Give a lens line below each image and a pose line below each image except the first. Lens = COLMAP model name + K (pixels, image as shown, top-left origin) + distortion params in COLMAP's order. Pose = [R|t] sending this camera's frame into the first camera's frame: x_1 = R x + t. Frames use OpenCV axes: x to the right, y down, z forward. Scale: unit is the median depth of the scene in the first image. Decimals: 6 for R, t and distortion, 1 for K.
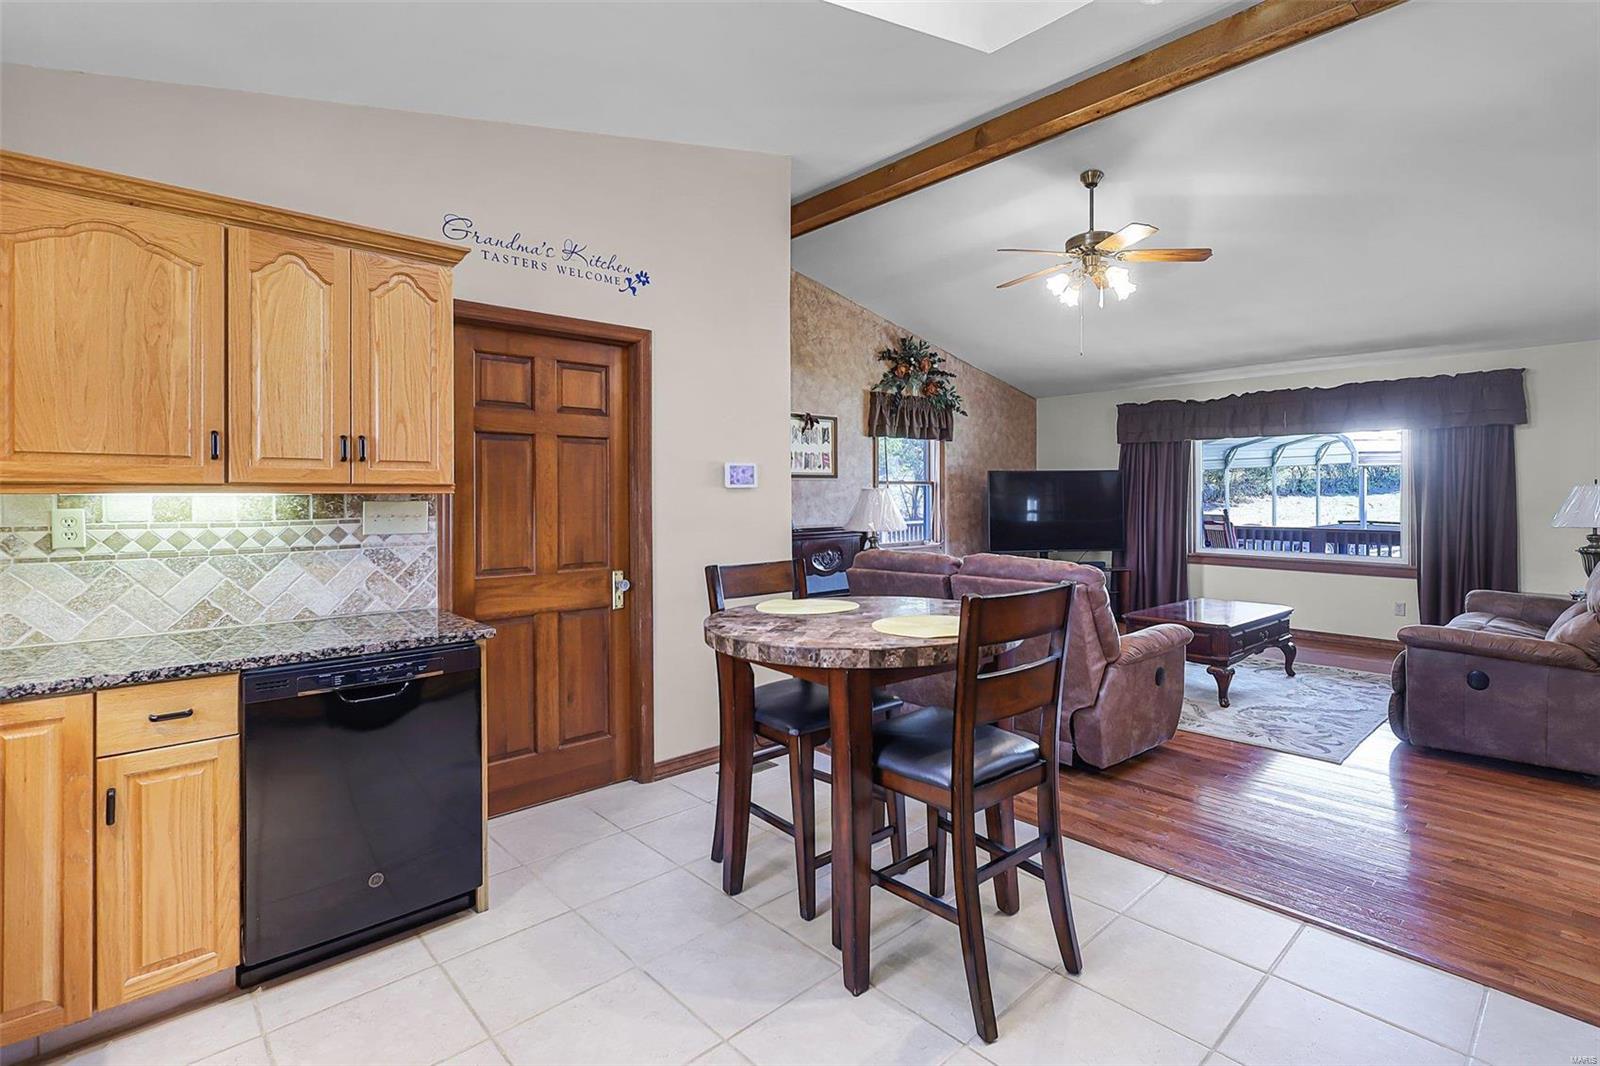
lens RADIAL K [[747.6, 0, 813.4], [0, 747.6, 498.7], [0, 0, 1]] dist [-0.002274, 0.002437]
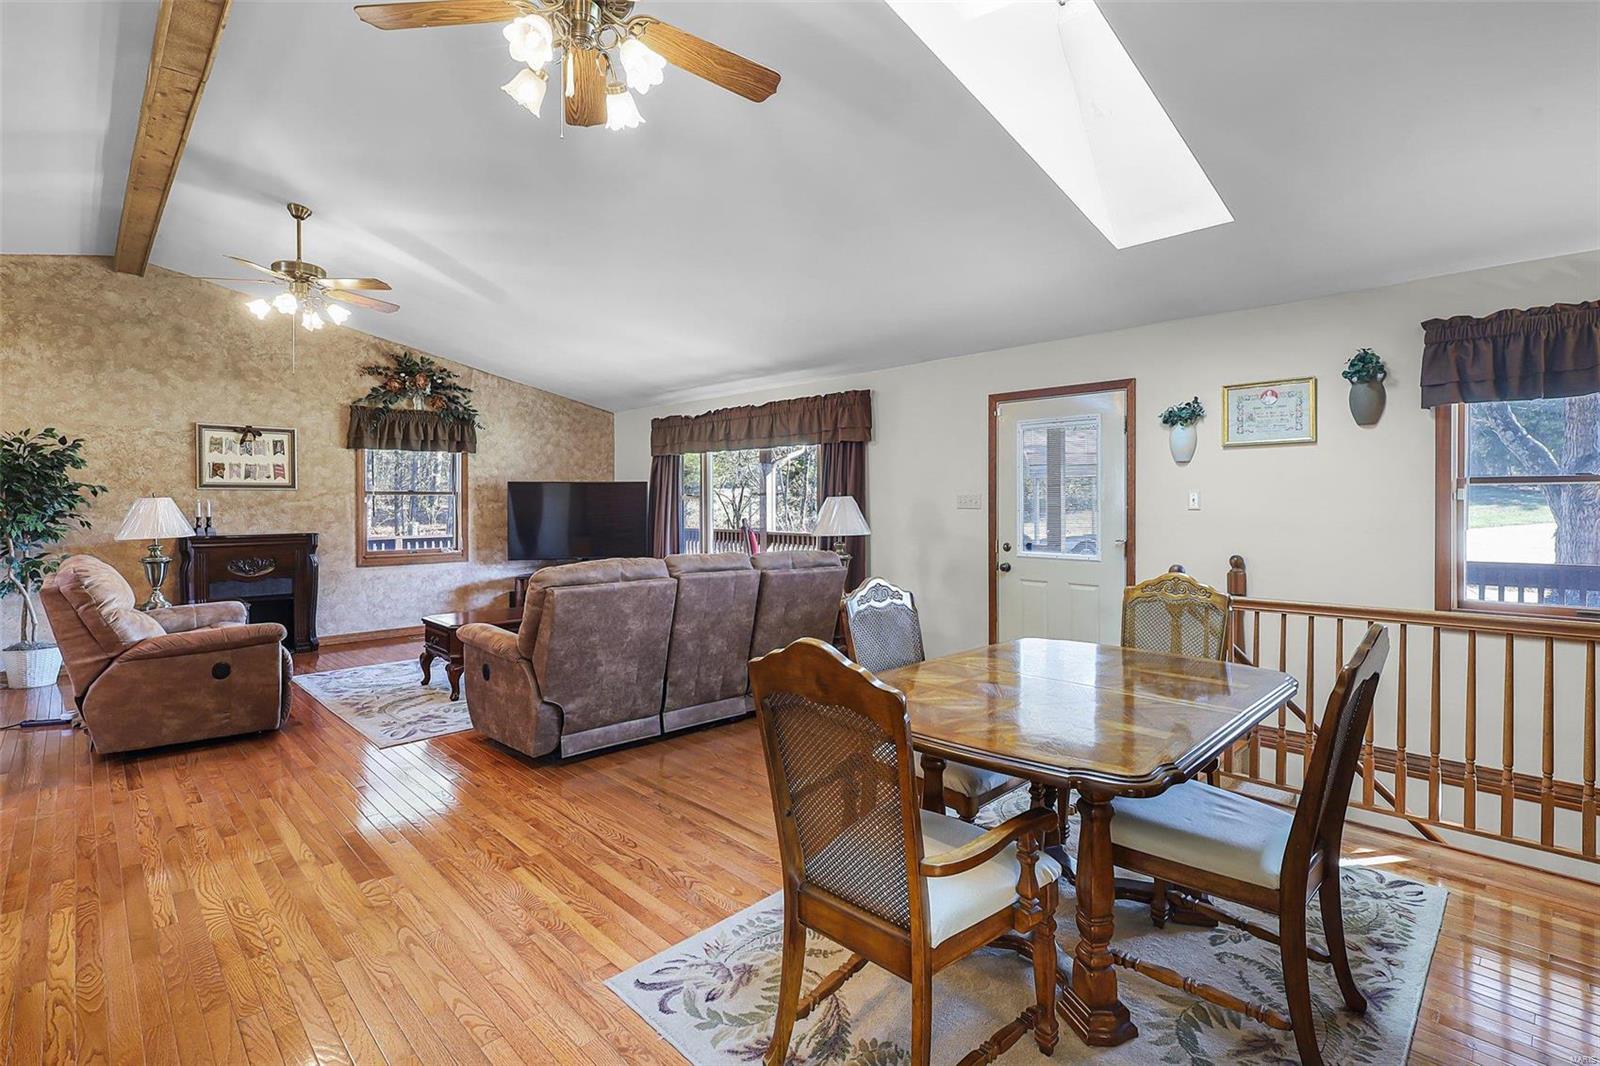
lens RADIAL K [[747.6, 0, 812.4], [0, 747.6, 510.1], [0, 0, 1]] dist [-0.002274, 0.002437]
pose [[0.999148, 0.002780, 0.041188, 0.722734], [-0.002888, 0.999993, 0.002568, -0.001626], [-0.041180, -0.002685, 0.999148, -0.074683]]
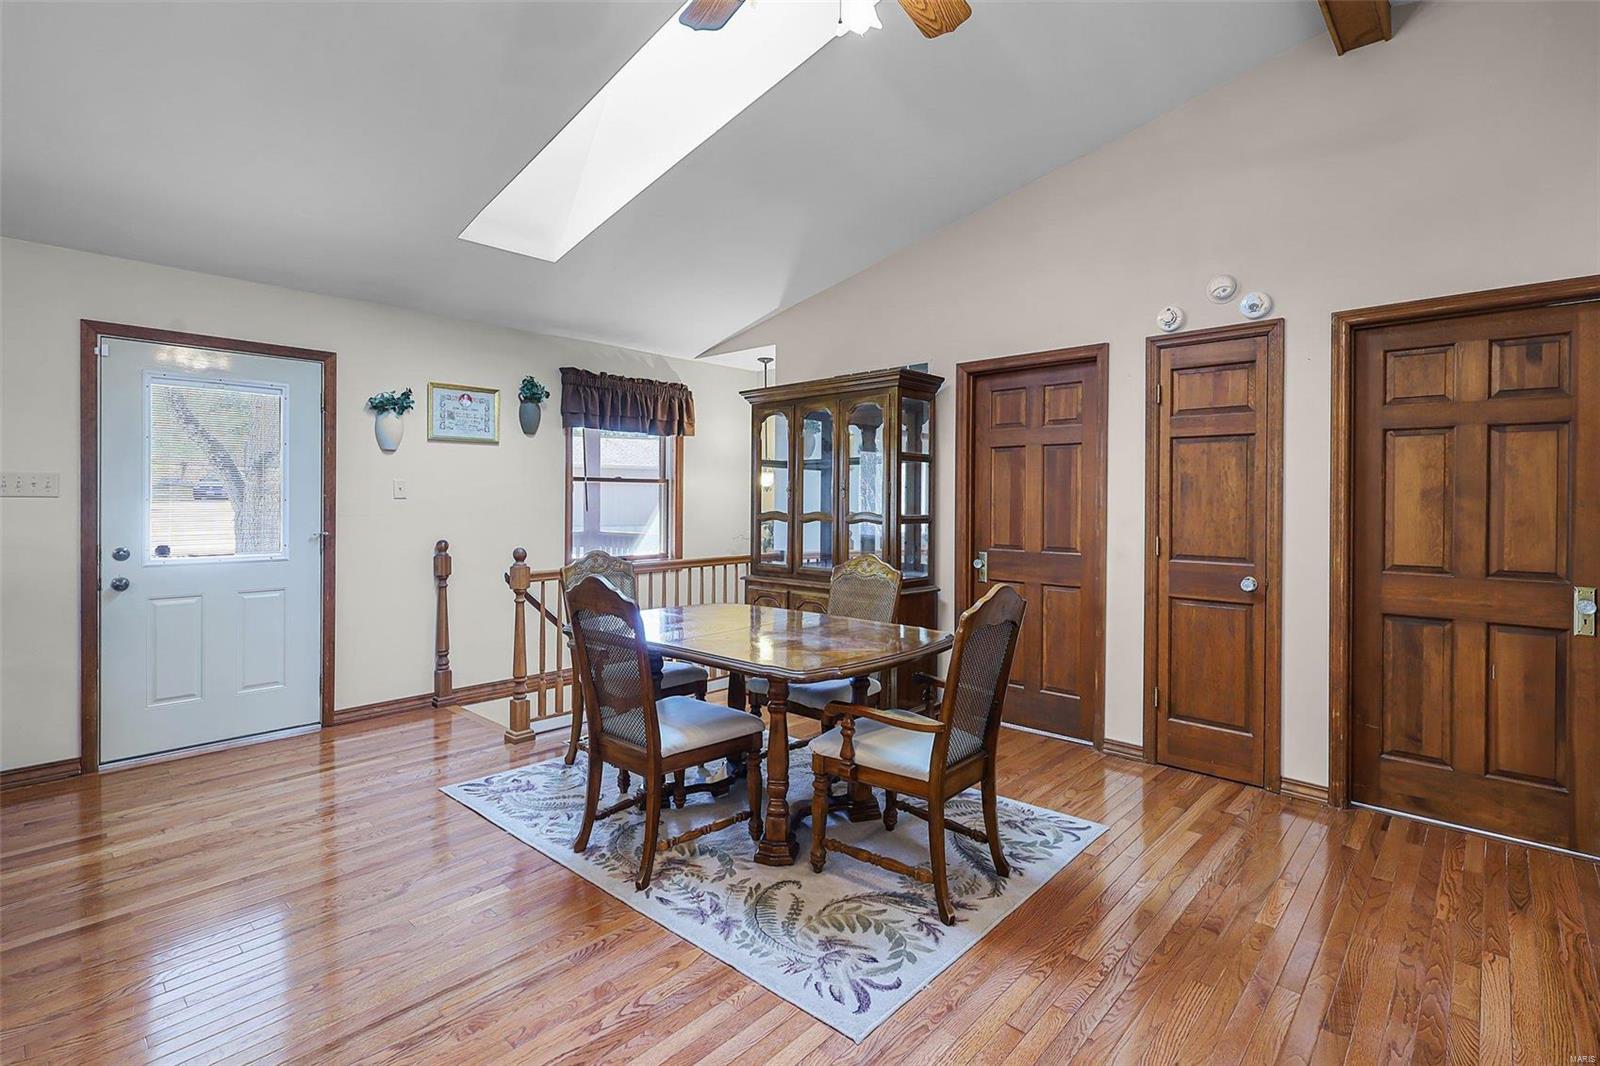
lens RADIAL K [[747.6, 0, 794.0], [0, 747.6, 503.3], [0, 0, 1]] dist [-0.002274, 0.002437]
pose [[-0.080679, -0.006667, 0.996718, 0.373858], [-0.001886, 0.999977, 0.006536, -0.001776], [-0.996738, -0.001353, -0.080690, 0.293019]]
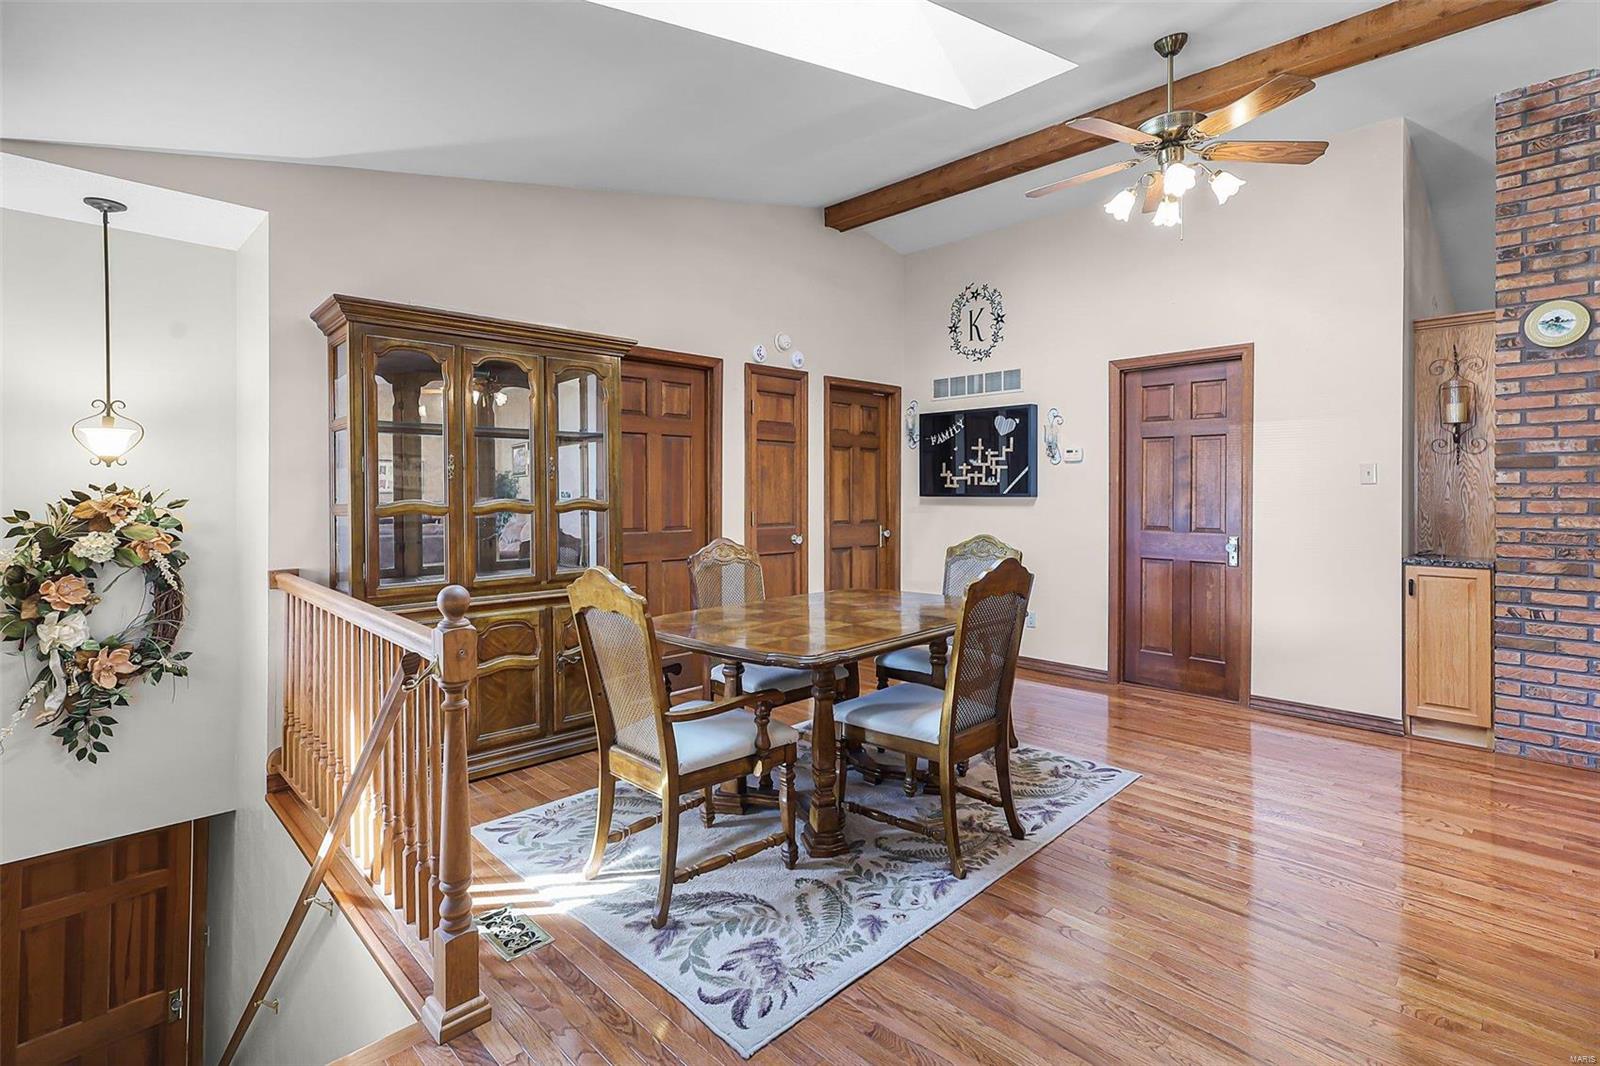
lens RADIAL K [[747.6, 0, 804.0], [0, 747.6, 502.2], [0, 0, 1]] dist [-0.002274, 0.002437]
pose [[-0.999538, 0.002077, -0.030317, 0.895189], [0.001582, 0.999865, 0.016353, 0.004333], [0.030347, 0.016298, -0.999407, 0.750055]]
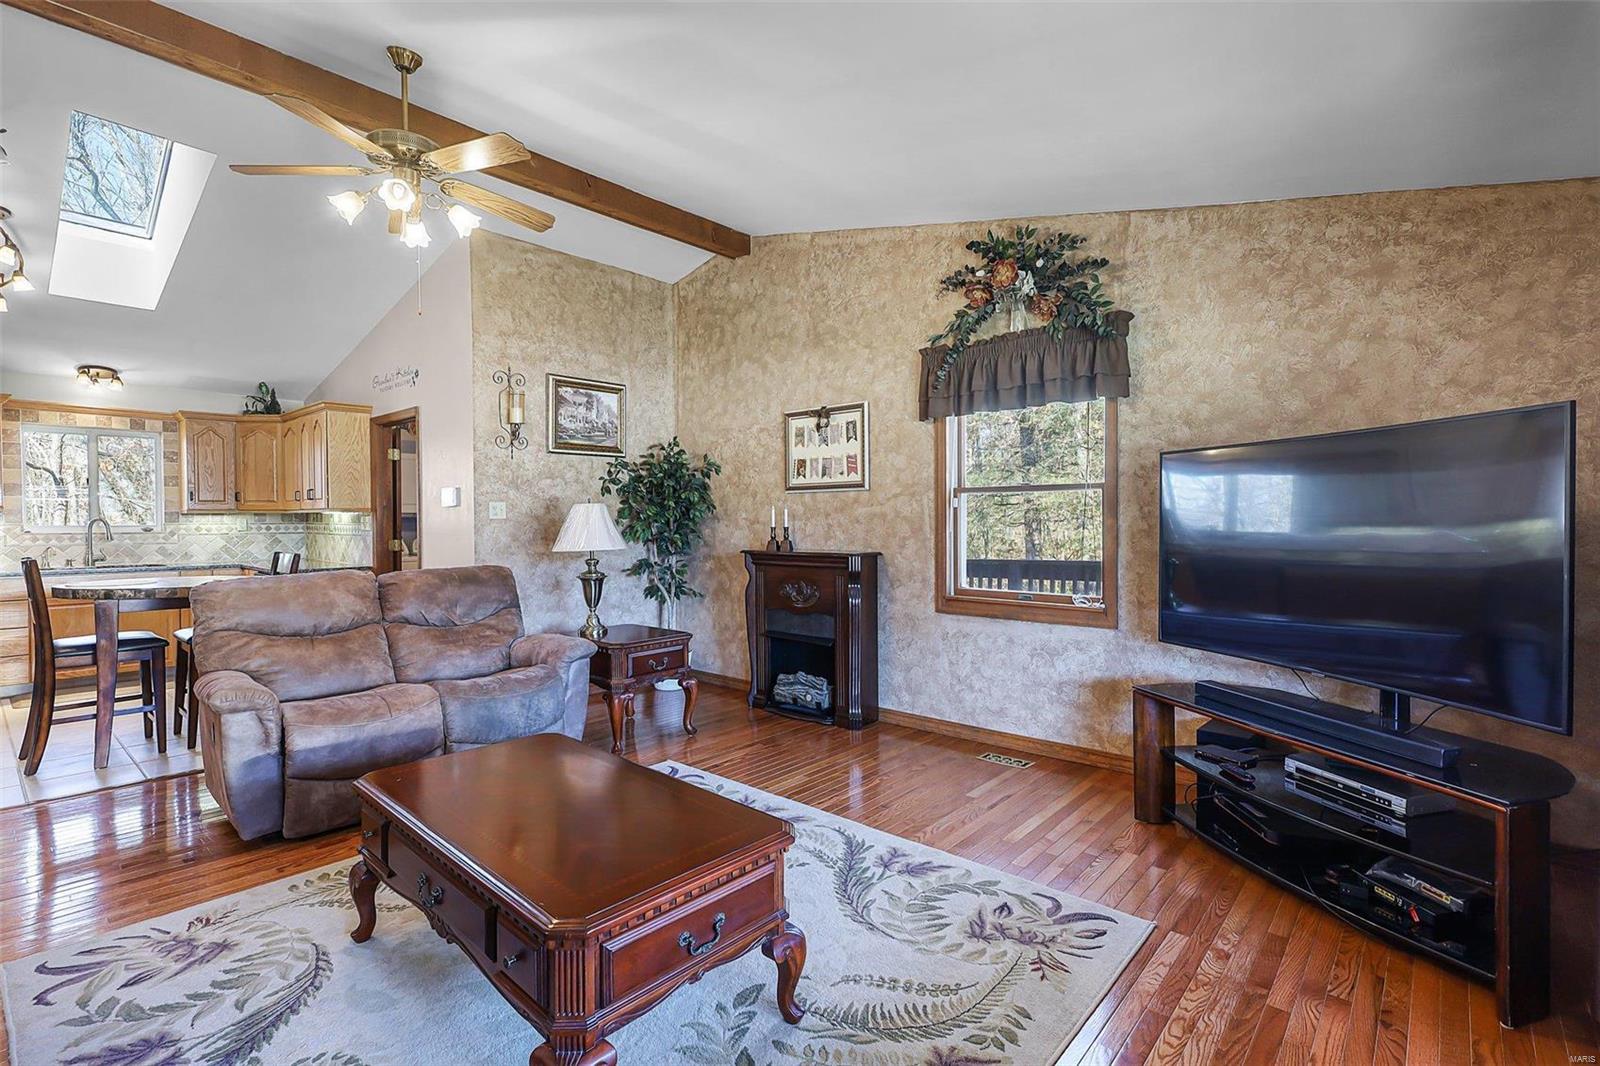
lens RADIAL K [[747.6, 0, 808.8], [0, 747.6, 527.7], [0, 0, 1]] dist [-0.002274, 0.002437]
pose [[0.105394, 0.018007, -0.994268, 0.757221], [0.000821, 0.999834, 0.018195, -0.001589], [0.994430, -0.002733, 0.105362, 0.883464]]
